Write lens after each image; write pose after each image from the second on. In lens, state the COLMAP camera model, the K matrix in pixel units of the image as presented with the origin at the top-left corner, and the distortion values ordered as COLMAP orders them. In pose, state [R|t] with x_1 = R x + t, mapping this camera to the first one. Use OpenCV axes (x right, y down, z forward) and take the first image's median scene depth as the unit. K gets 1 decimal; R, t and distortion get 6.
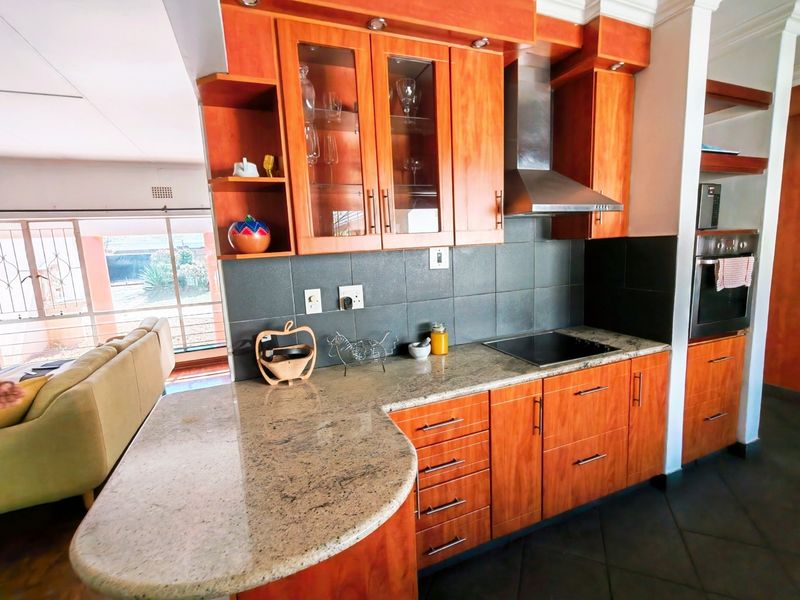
lens RADIAL K [[369.1, 0, 398.0], [0, 369.1, 299.4], [0, 0, 1]] dist [0.003175, 0.000227]
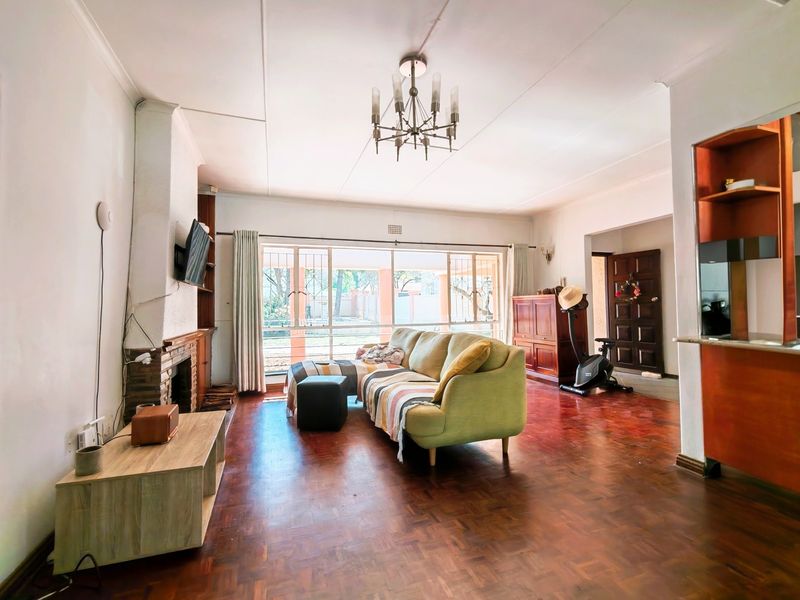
lens RADIAL K [[369.1, 0, 403.0], [0, 369.1, 301.5], [0, 0, 1]] dist [0.003175, 0.000227]
pose [[0.998914, 0.034168, -0.031660, -1.486339], [-0.038910, 0.985722, -0.163826, 0.372846], [0.025611, 0.164880, 0.985981, -0.406670]]
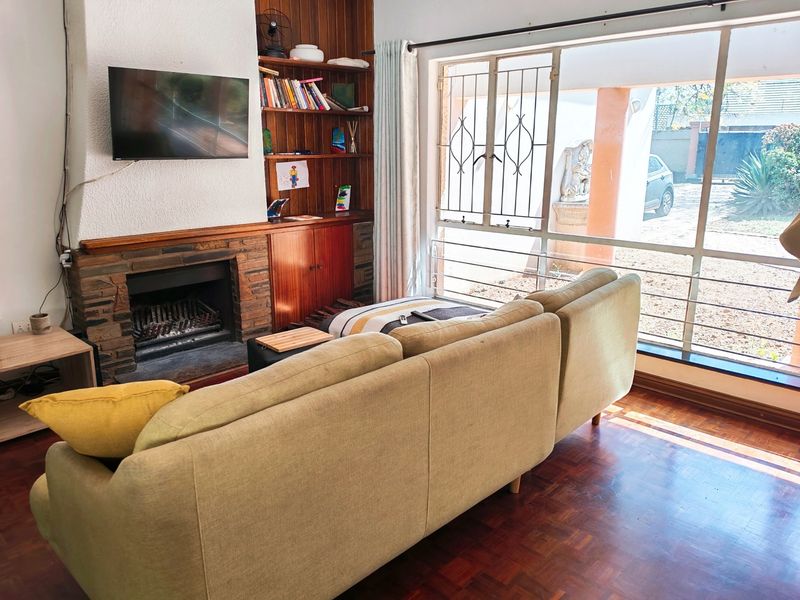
lens RADIAL K [[601.7, 0, 396.5], [0, 601.7, 302.0], [0, 0, 1]] dist [0.021487, -0.013628]
pose [[0.401973, 0.280572, -0.871606, -0.339223], [-0.155301, 0.958996, 0.237081, -0.107161], [0.902386, 0.040061, 0.429063, 1.148674]]
